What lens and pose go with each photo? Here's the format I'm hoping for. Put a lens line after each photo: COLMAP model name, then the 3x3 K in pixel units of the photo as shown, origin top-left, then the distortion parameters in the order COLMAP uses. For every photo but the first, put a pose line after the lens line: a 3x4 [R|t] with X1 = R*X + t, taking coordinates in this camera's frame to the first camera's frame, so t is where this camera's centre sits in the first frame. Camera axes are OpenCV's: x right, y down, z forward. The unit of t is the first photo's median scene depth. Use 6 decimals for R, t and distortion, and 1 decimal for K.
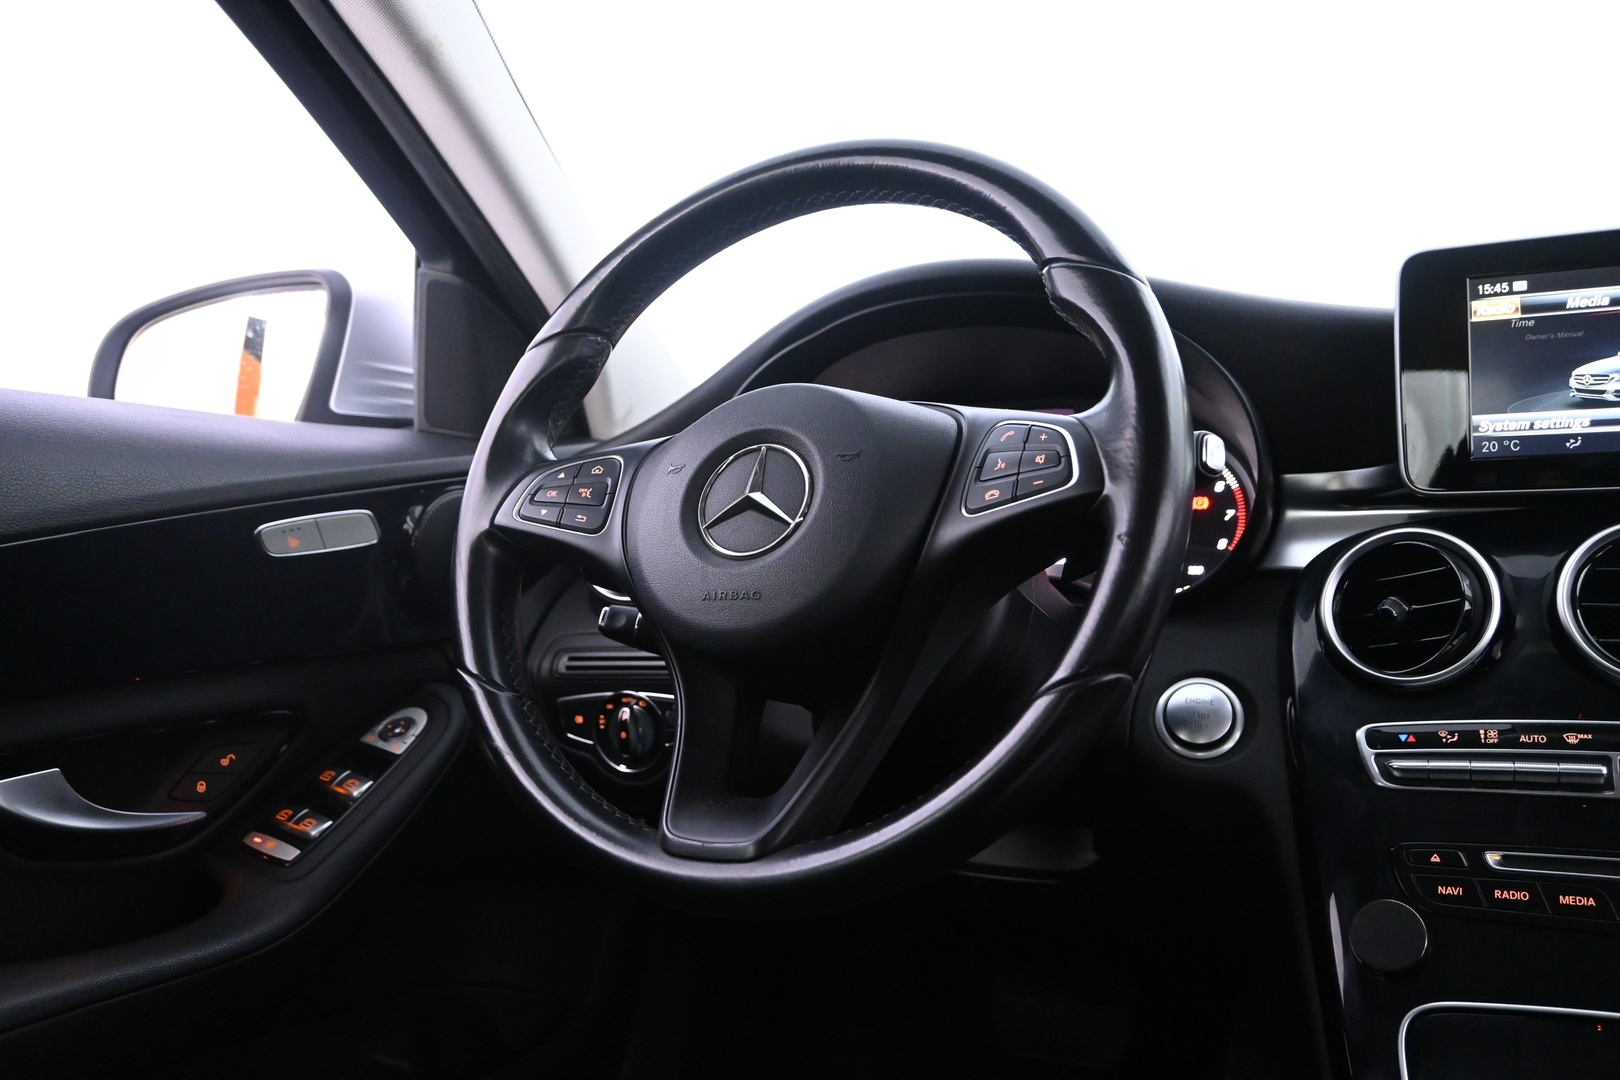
lens RADIAL K [[1321.7, 0, 808.0], [0, 1321.7, 524.6], [0, 0, 1]] dist [0.002833, -0.022522]
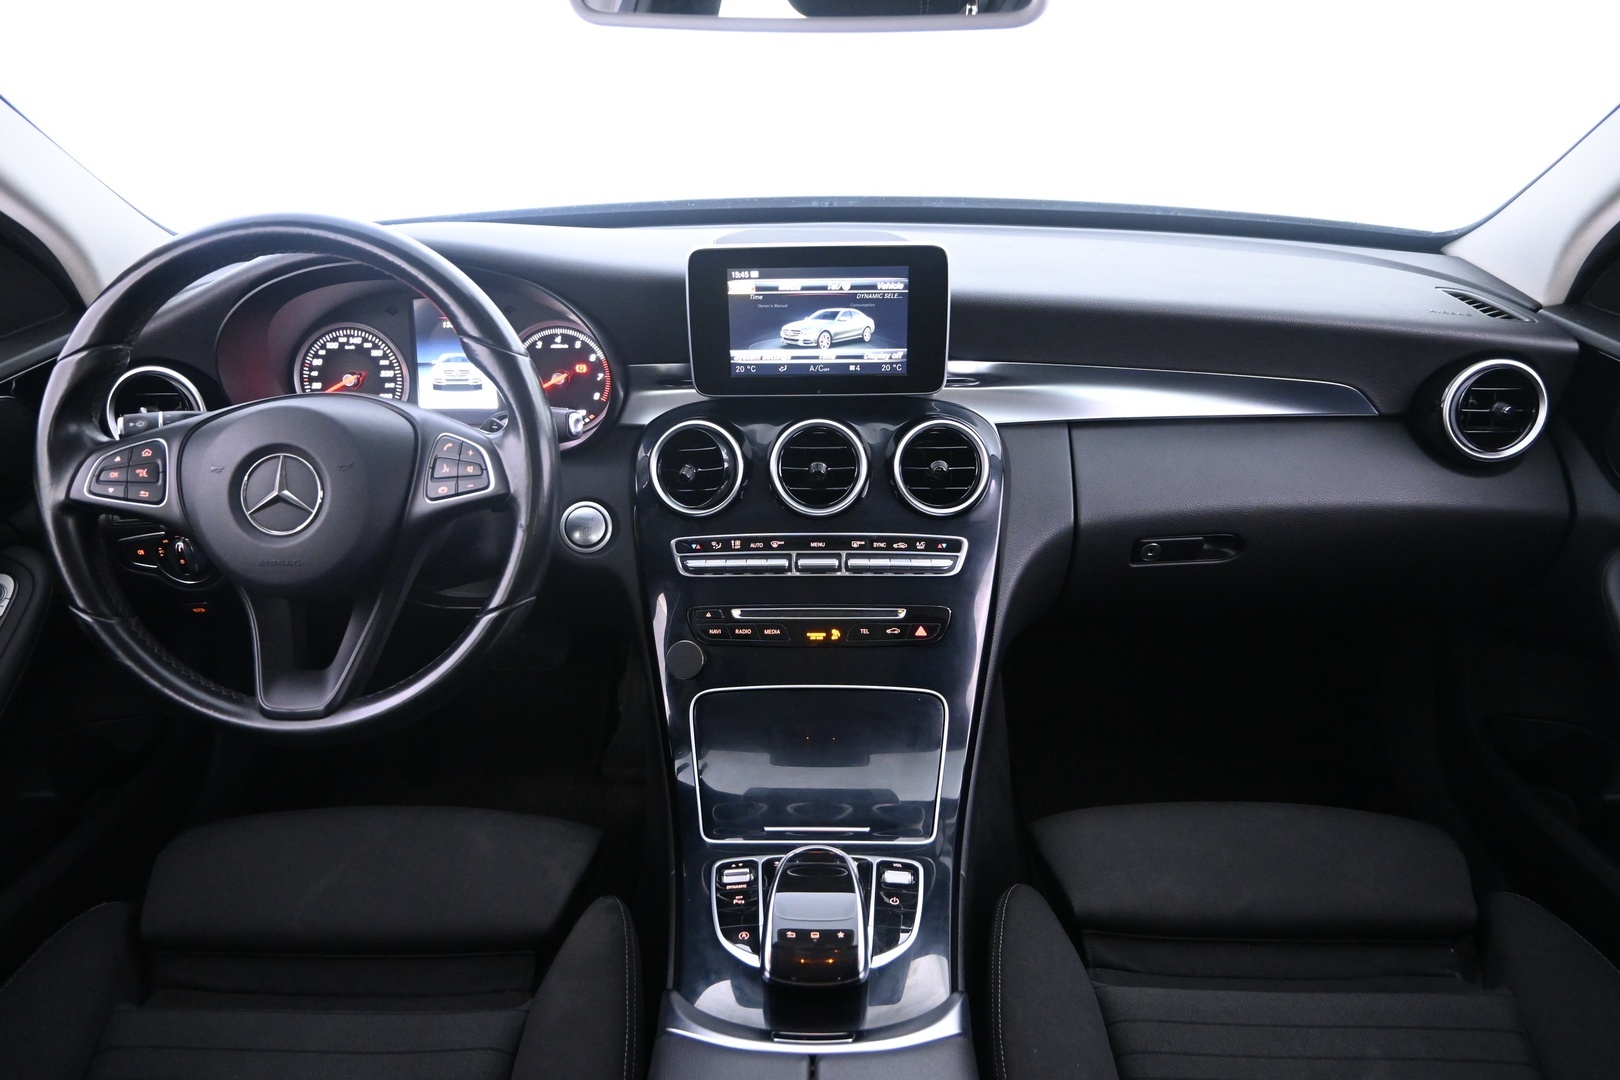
lens RADIAL K [[1085.3, 0, 807.7], [0, 1085.3, 539.8], [0, 0, 1]] dist [-0.005986, -0.000036]
pose [[0.901105, -0.157975, 0.403798, -0.006554], [-0.006787, 0.926016, 0.377423, -0.398719], [-0.433547, -0.342839, 0.833366, -0.293477]]
